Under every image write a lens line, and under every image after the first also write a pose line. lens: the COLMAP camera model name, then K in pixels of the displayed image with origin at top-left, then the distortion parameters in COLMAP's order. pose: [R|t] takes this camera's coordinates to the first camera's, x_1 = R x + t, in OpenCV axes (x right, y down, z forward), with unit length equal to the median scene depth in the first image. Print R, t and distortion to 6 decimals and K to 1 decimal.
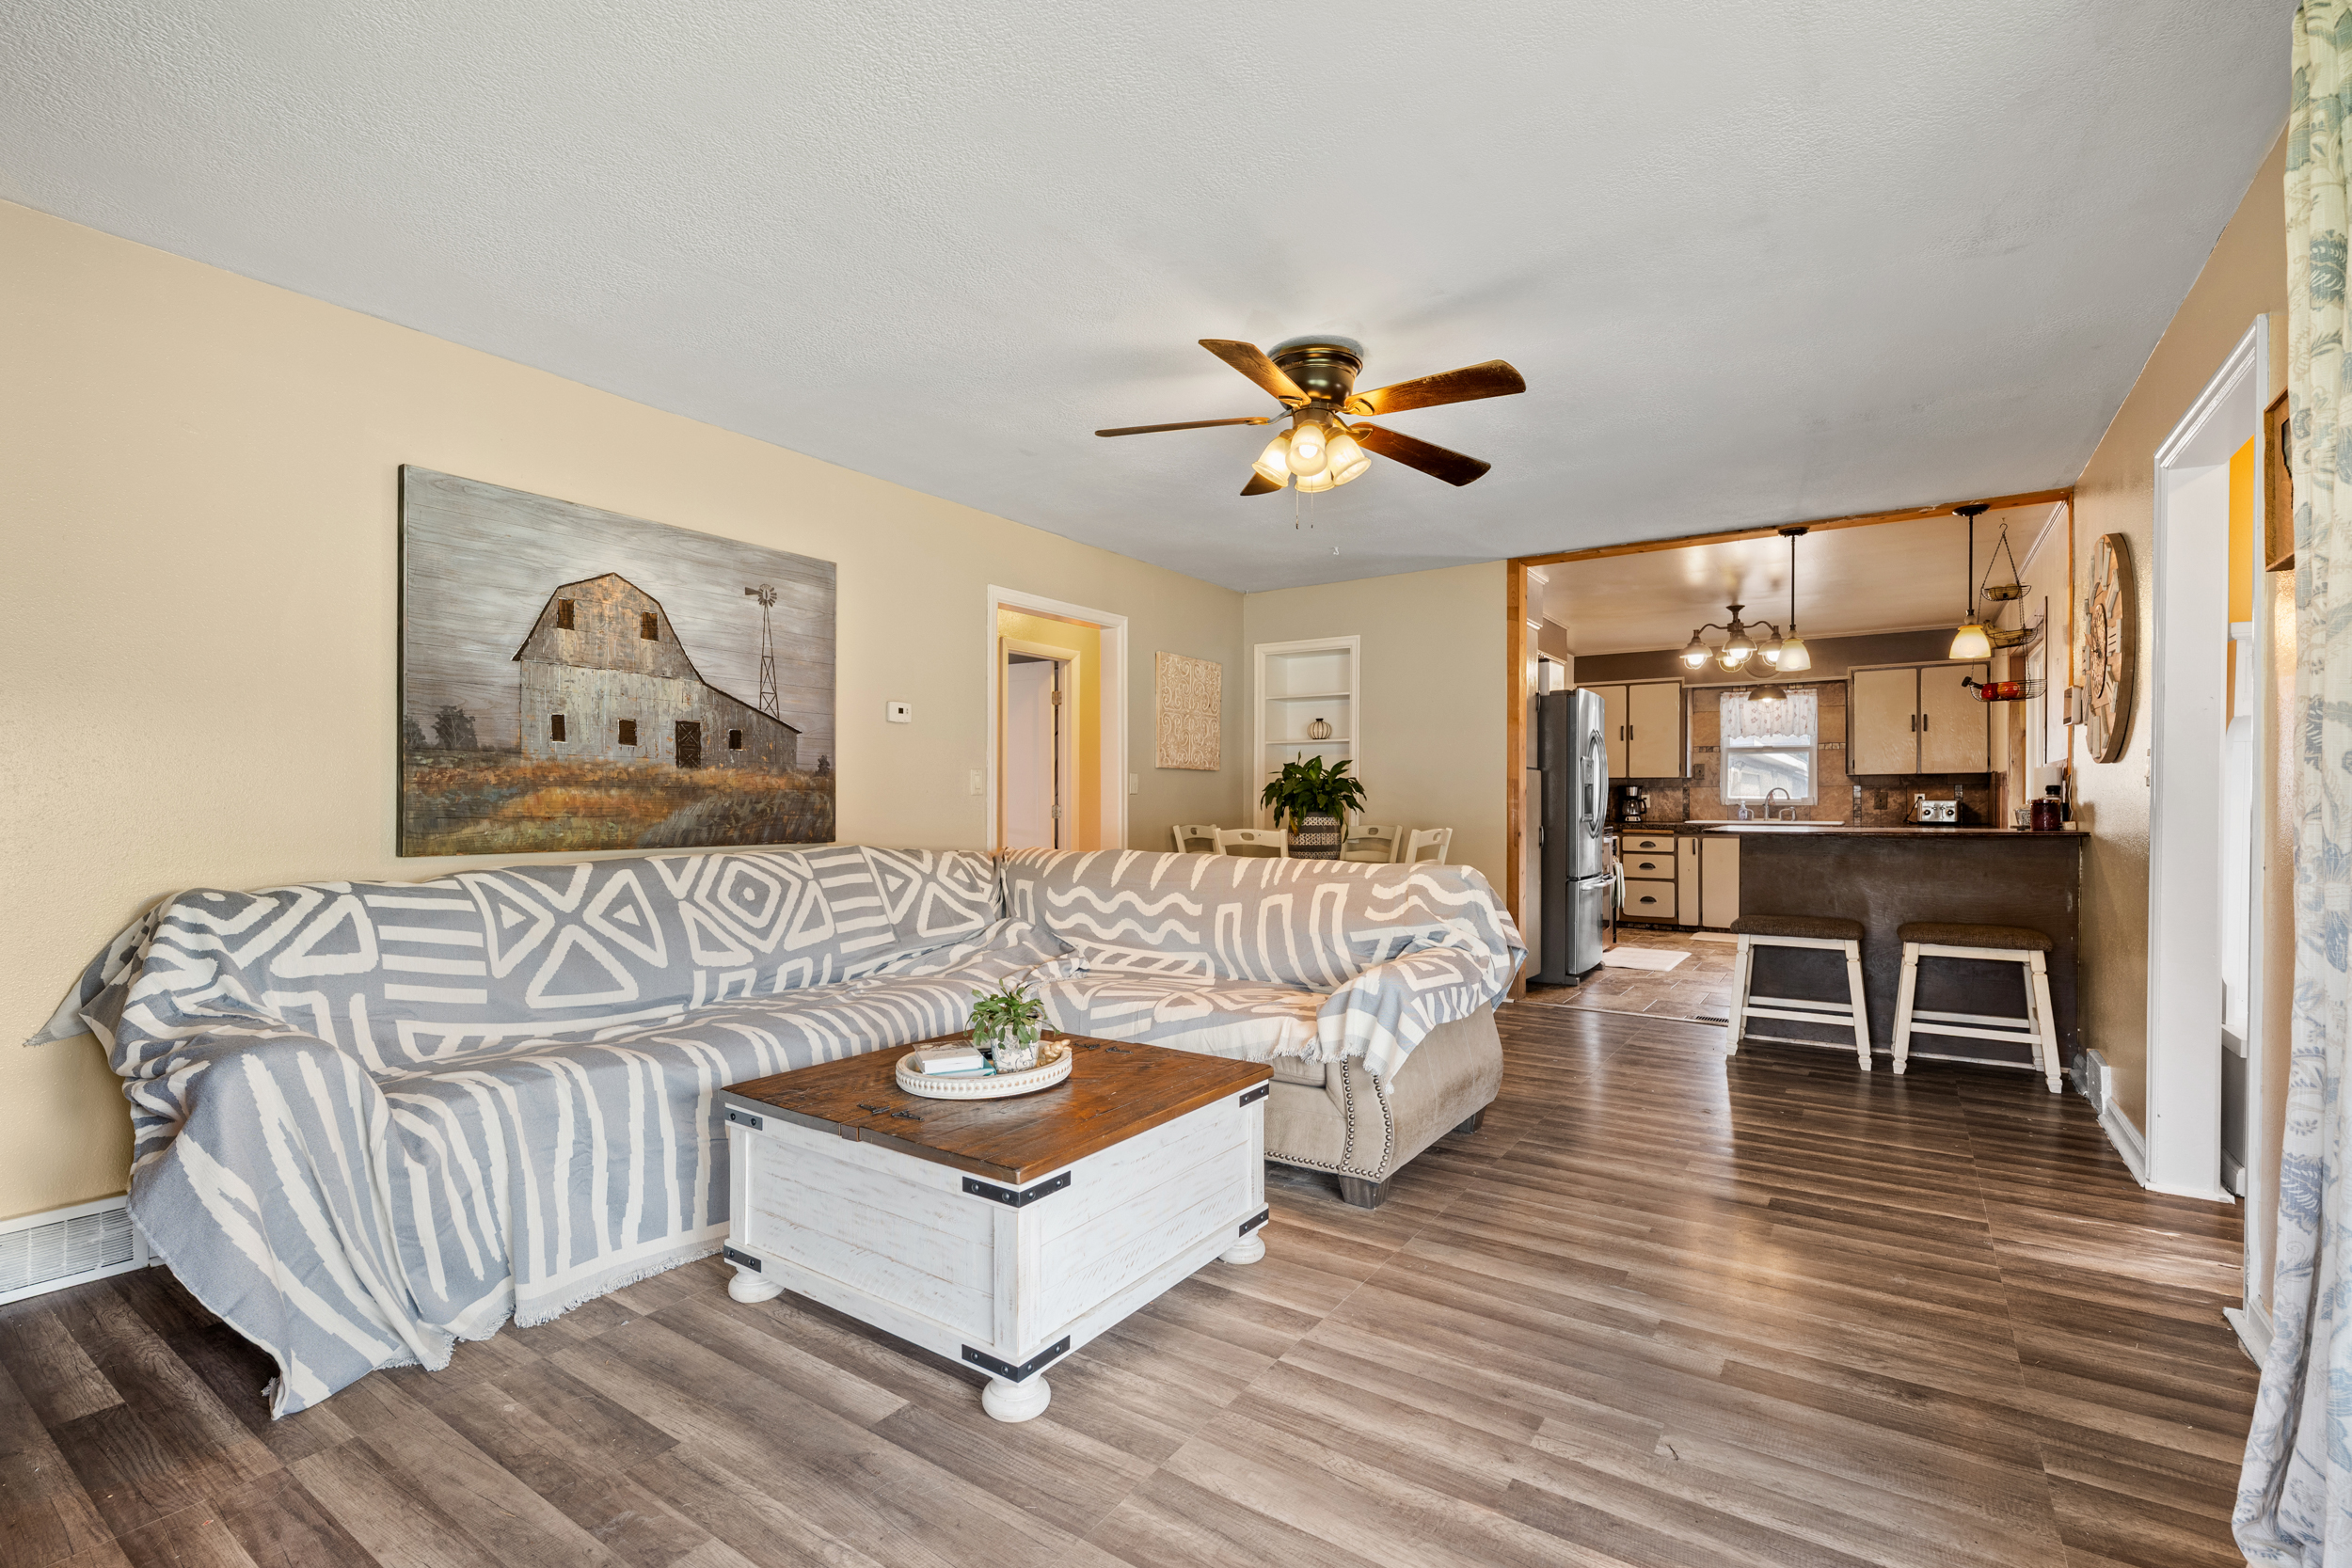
lens RADIAL K [[1042.0, 0, 1176.9], [0, 1042.0, 801.2], [0, 0, 1]] dist [-0.000830, -0.000121]
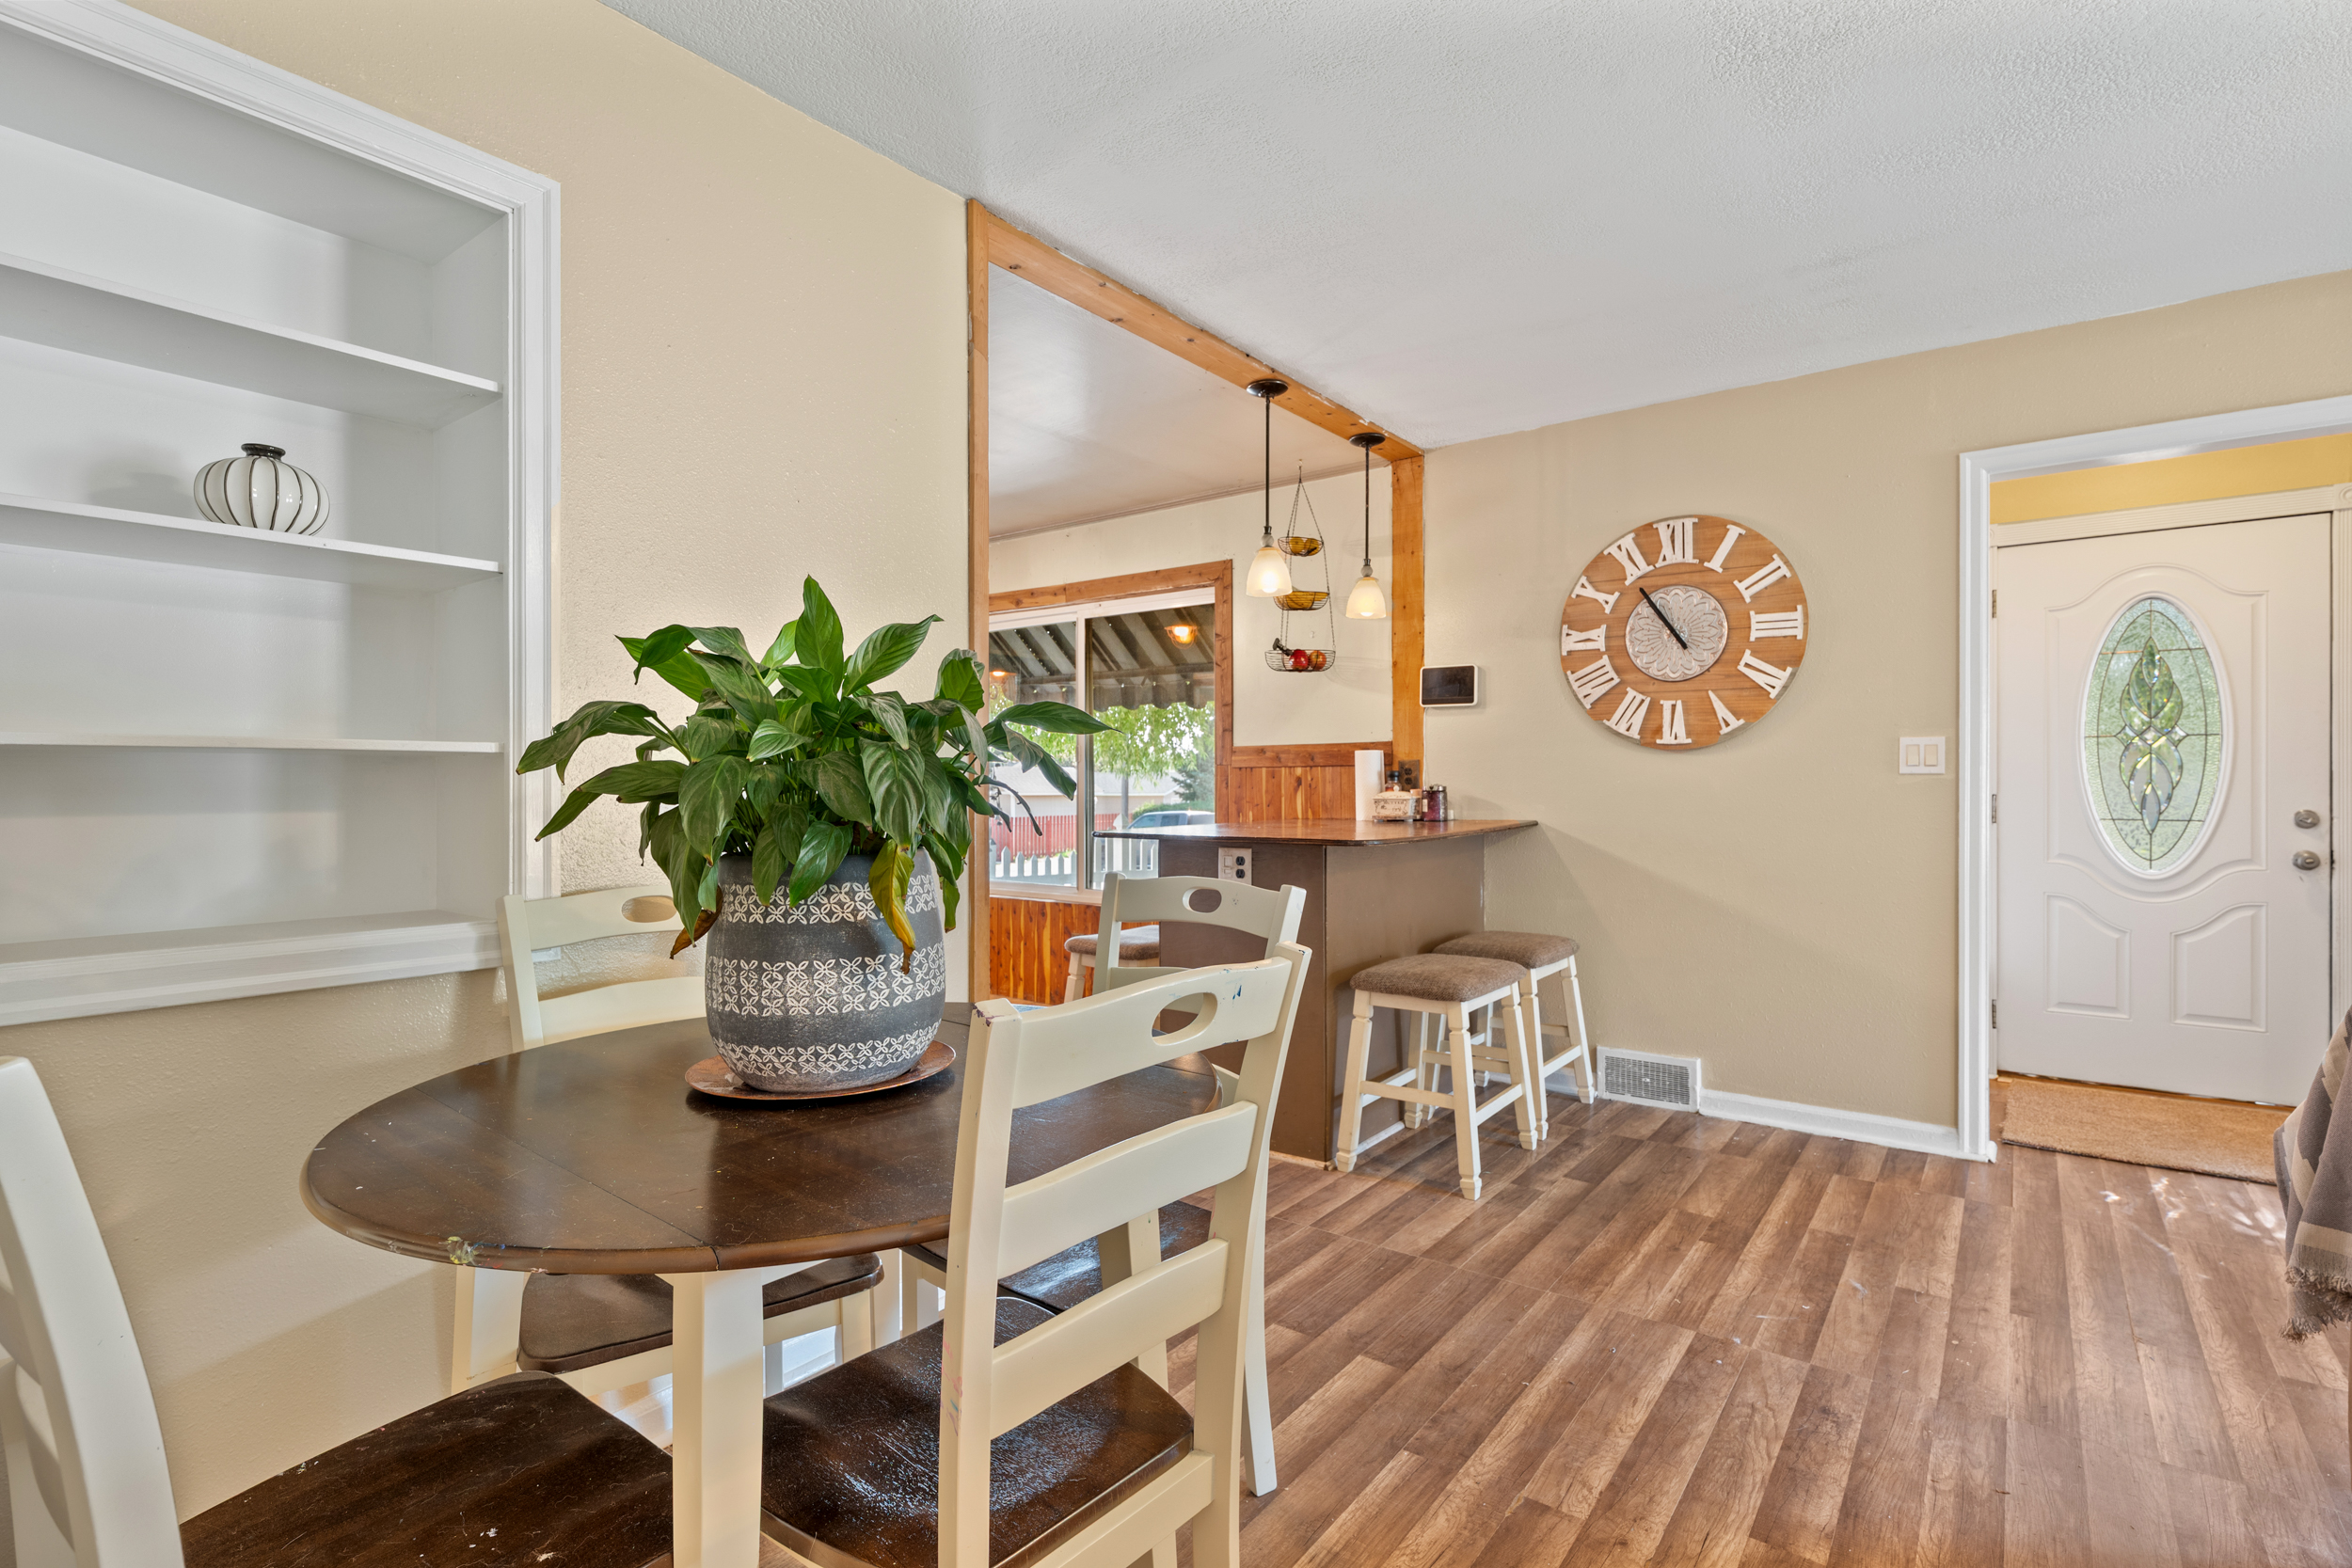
lens RADIAL K [[1111.6, 0, 1173.1], [0, 1111.6, 777.2], [0, 0, 1]] dist [-0.008409, 0.000530]
pose [[0.058797, 0.003754, 0.998263, -0.074756], [0.004582, 0.999981, -0.004030, -0.003436], [-0.998259, 0.004811, 0.058779, 0.597181]]
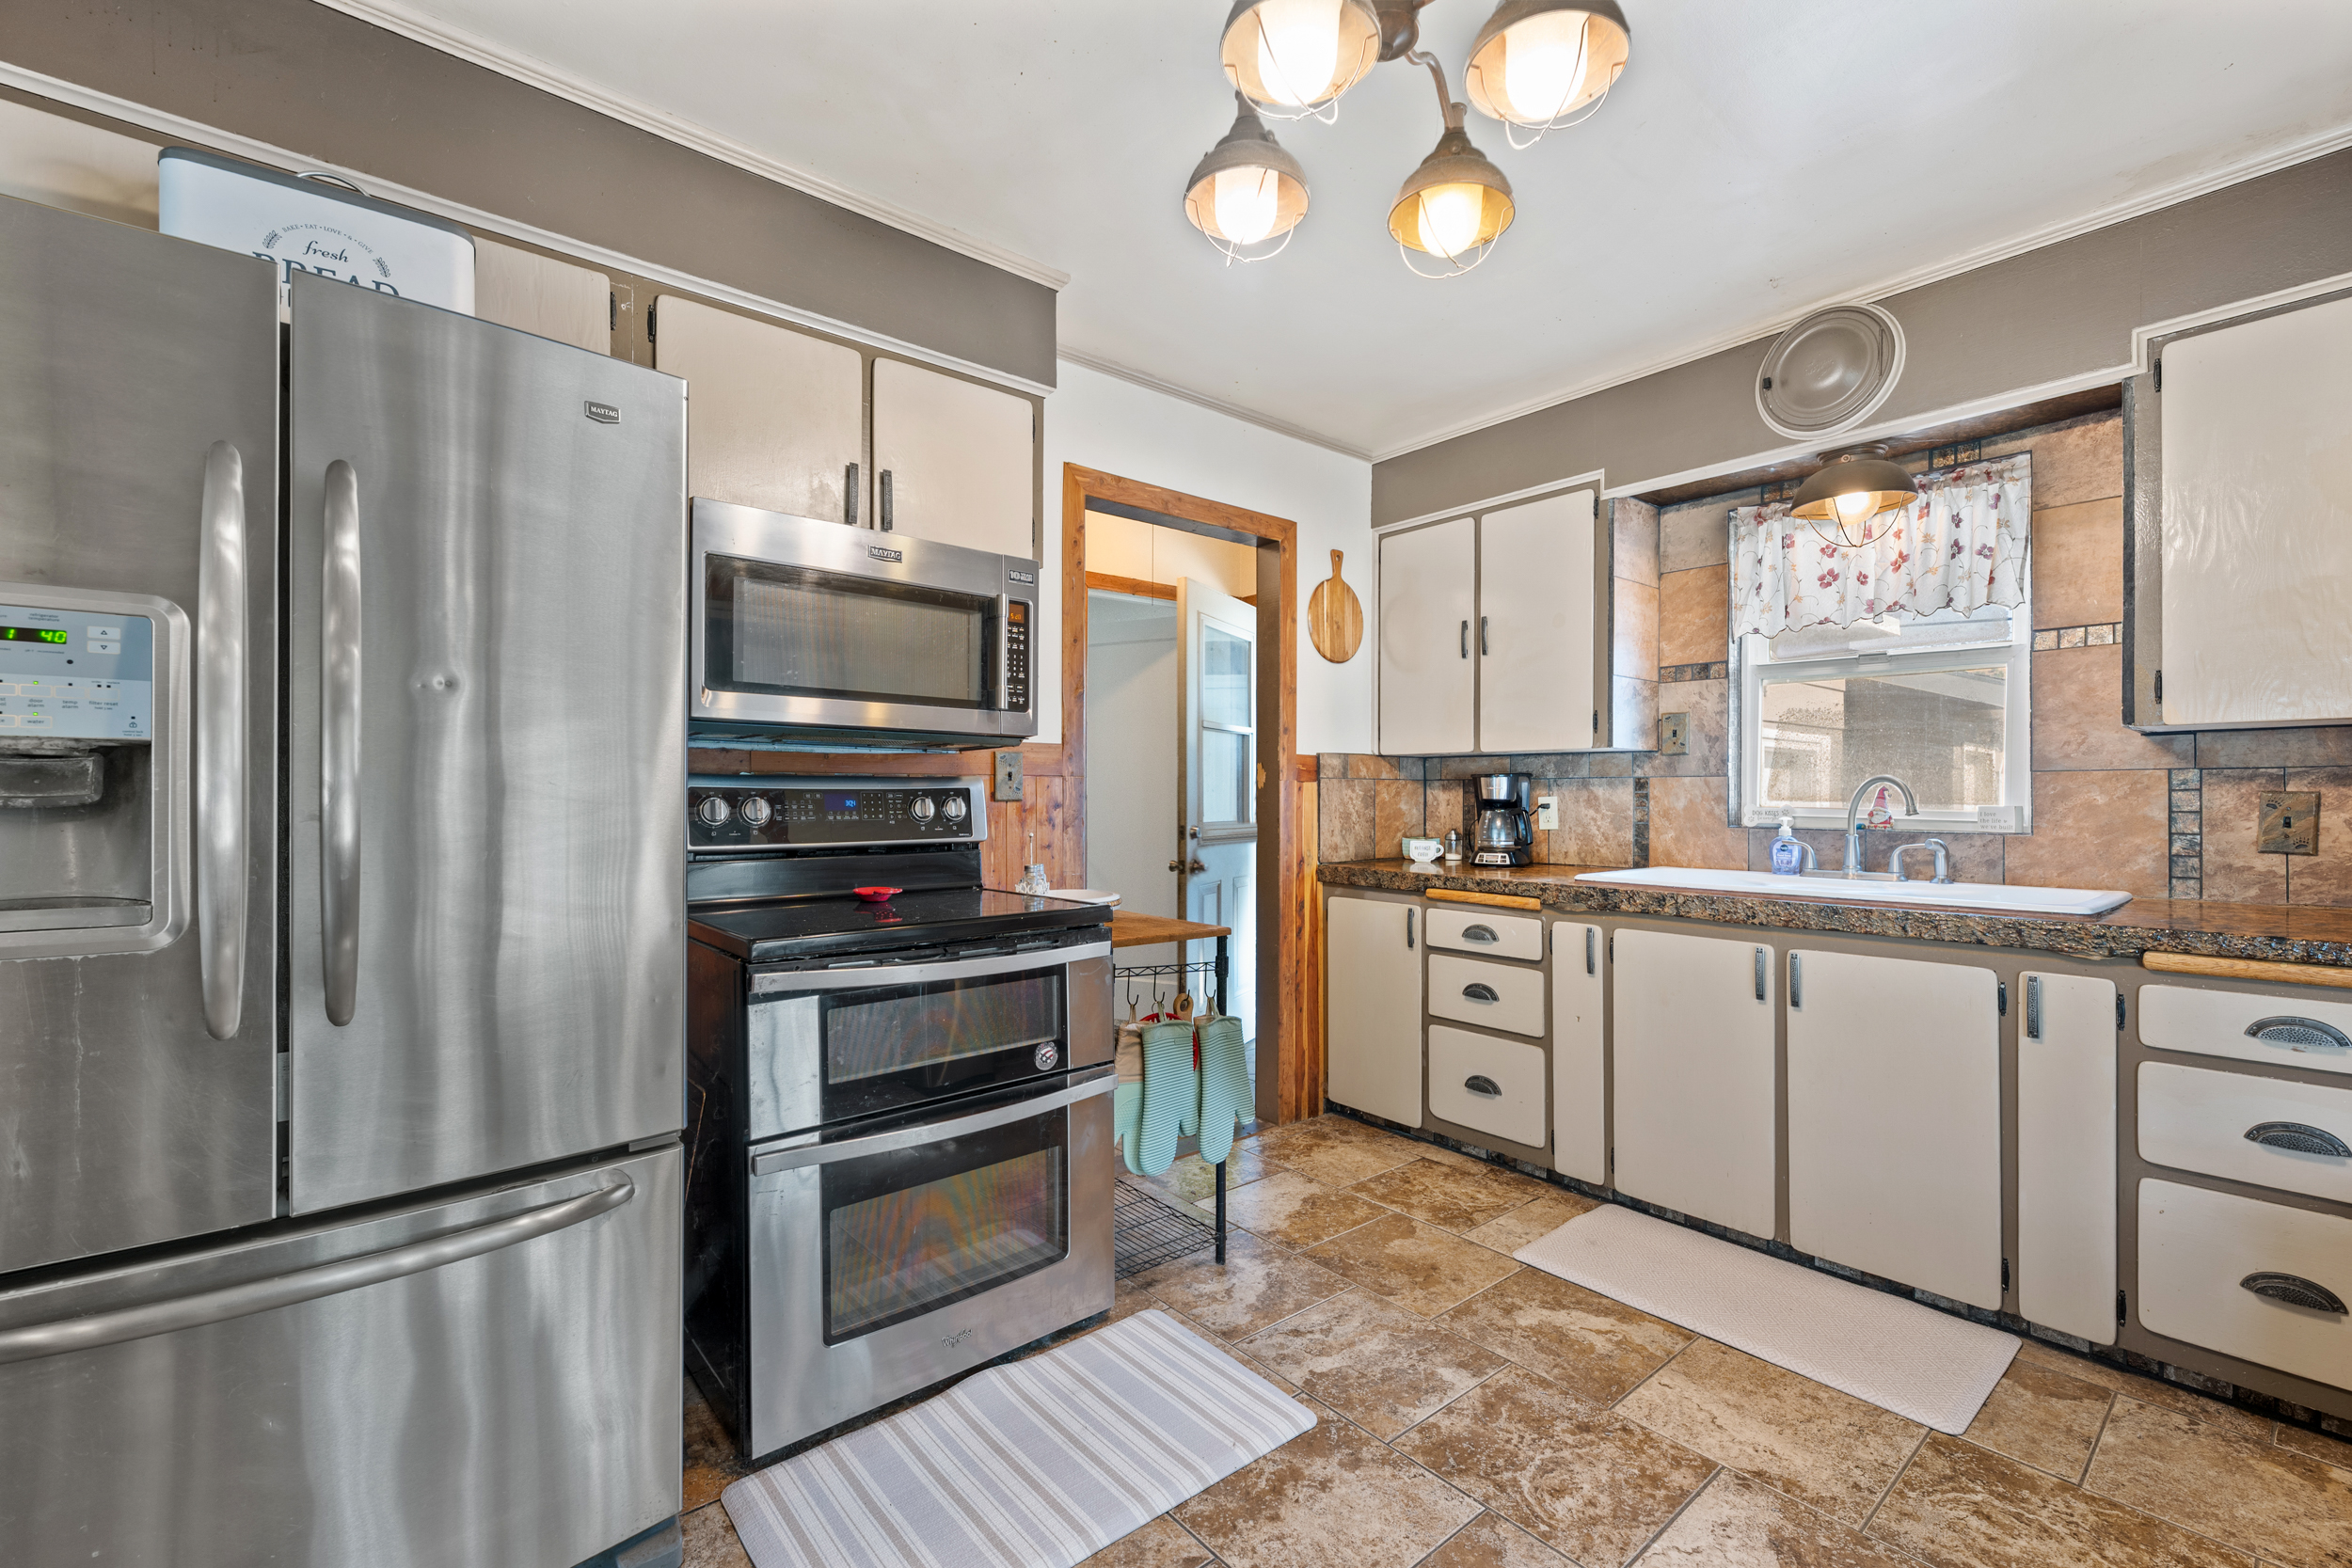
lens RADIAL K [[990.6, 0, 1174.4], [0, 990.6, 797.6], [0, 0, 1]] dist [-0.003747, 0.000238]
pose [[0.960278, 0.004598, -0.279008, 0.458910], [-0.004618, 0.999989, 0.000587, -0.005737], [0.279007, 0.000725, 0.960289, 0.658486]]
